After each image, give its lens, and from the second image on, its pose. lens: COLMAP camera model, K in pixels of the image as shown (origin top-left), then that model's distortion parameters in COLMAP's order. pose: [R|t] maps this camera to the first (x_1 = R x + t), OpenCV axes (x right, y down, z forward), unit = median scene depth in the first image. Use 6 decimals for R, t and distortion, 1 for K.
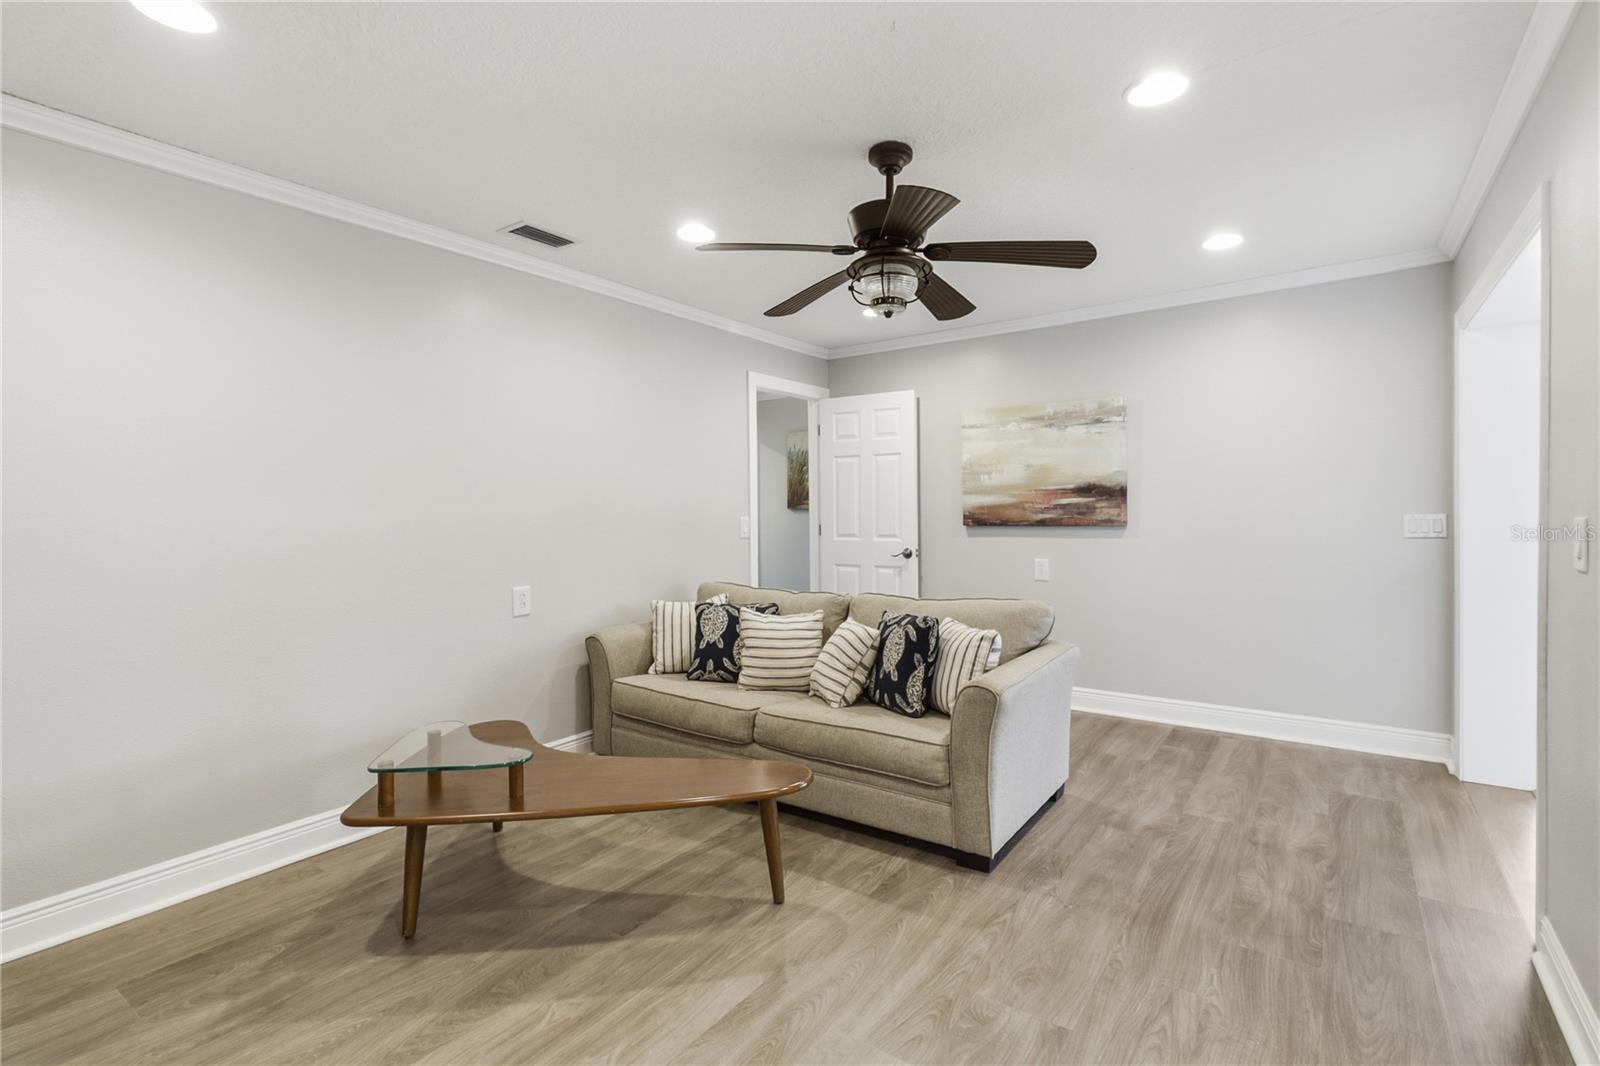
lens RADIAL K [[744.3, 0, 811.4], [0, 744.3, 524.4], [0, 0, 1]] dist [0.002205, -0.000252]
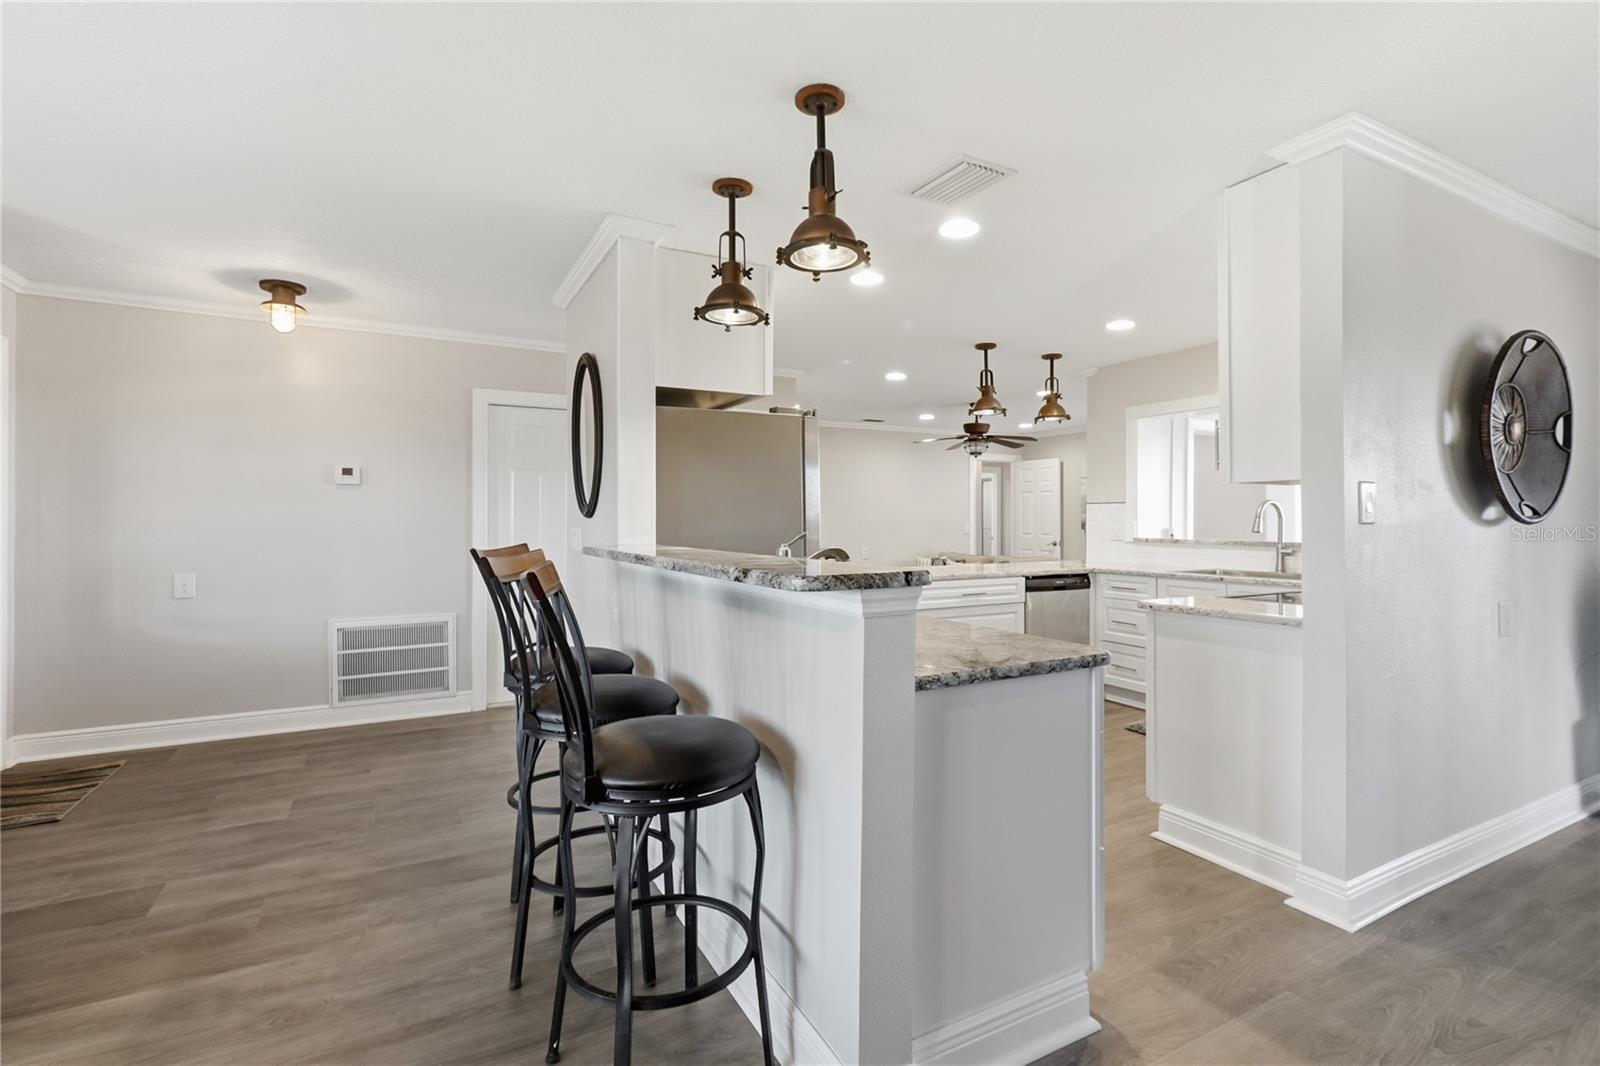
lens RADIAL K [[744.3, 0, 802.5], [0, 744.3, 522.2], [0, 0, 1]] dist [0.002205, -0.000252]
pose [[0.892845, 0.011894, -0.450206, 0.578098], [-0.017726, 0.999805, -0.008738, 0.018406], [0.450014, 0.015782, 0.892882, -1.406051]]
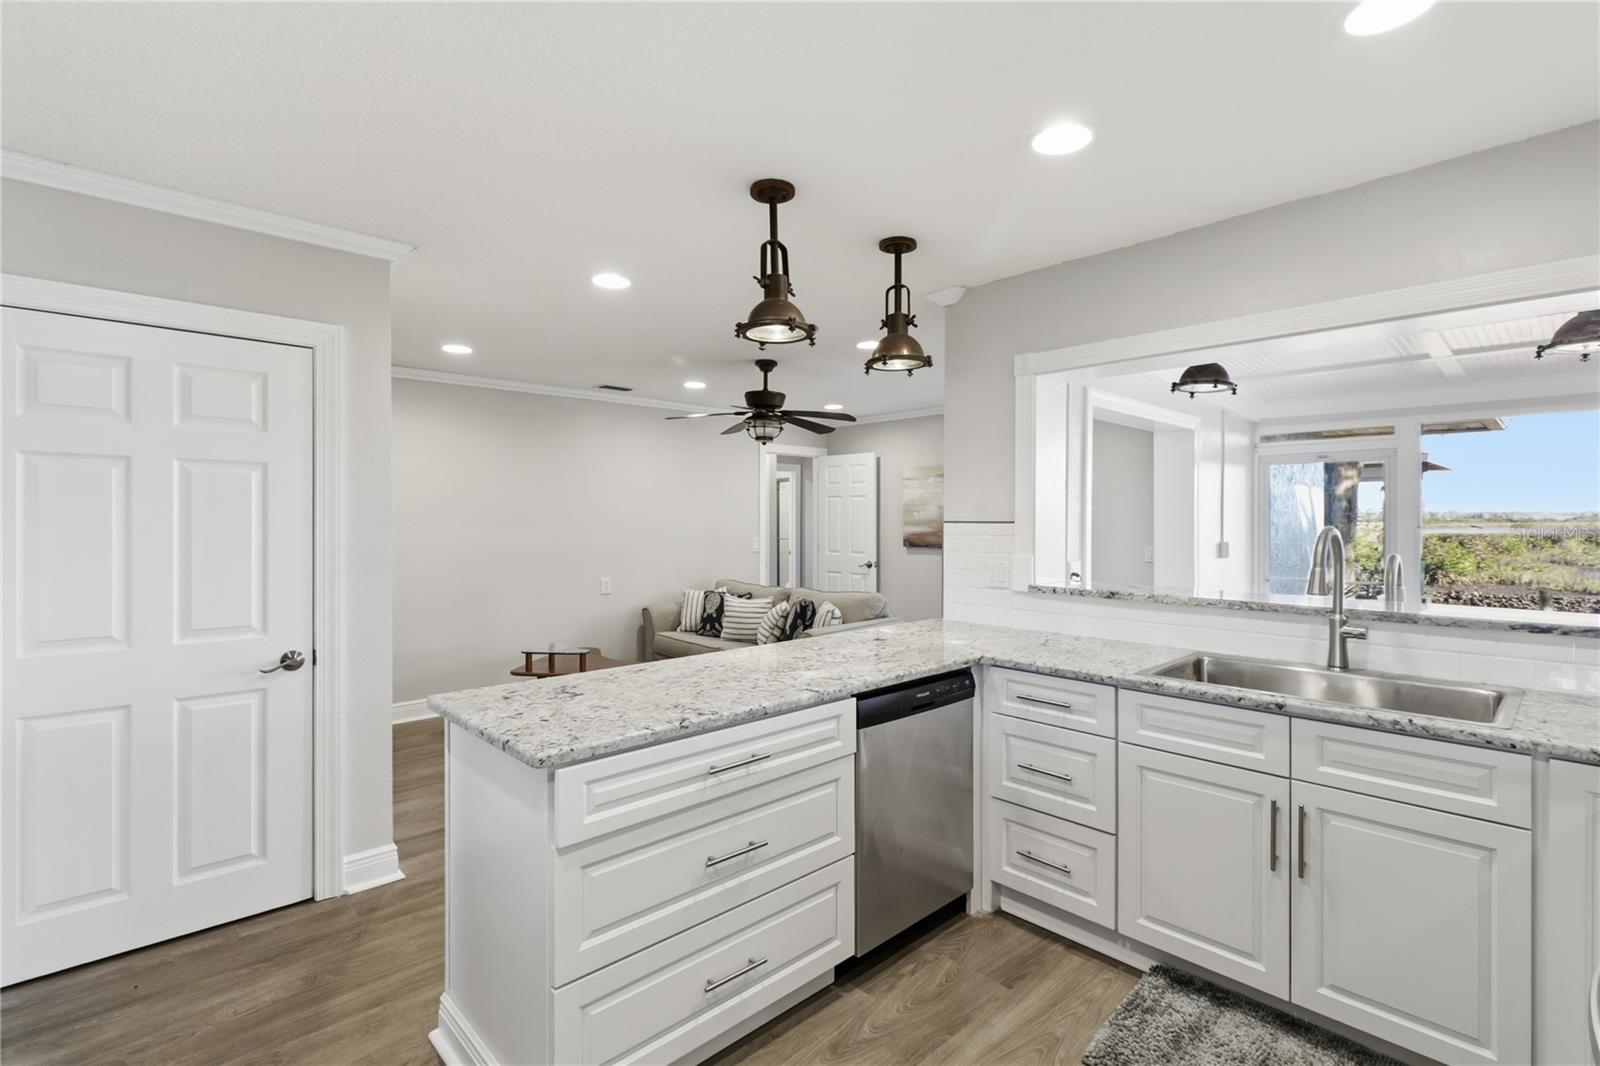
lens RADIAL K [[744.3, 0, 808.2], [0, 744.3, 524.1], [0, 0, 1]] dist [0.002205, -0.000252]
pose [[0.981064, 0.013471, -0.193214, 0.410758], [-0.015631, 0.999831, -0.009659, -0.034010], [0.193051, 0.012497, 0.981109, -0.630311]]
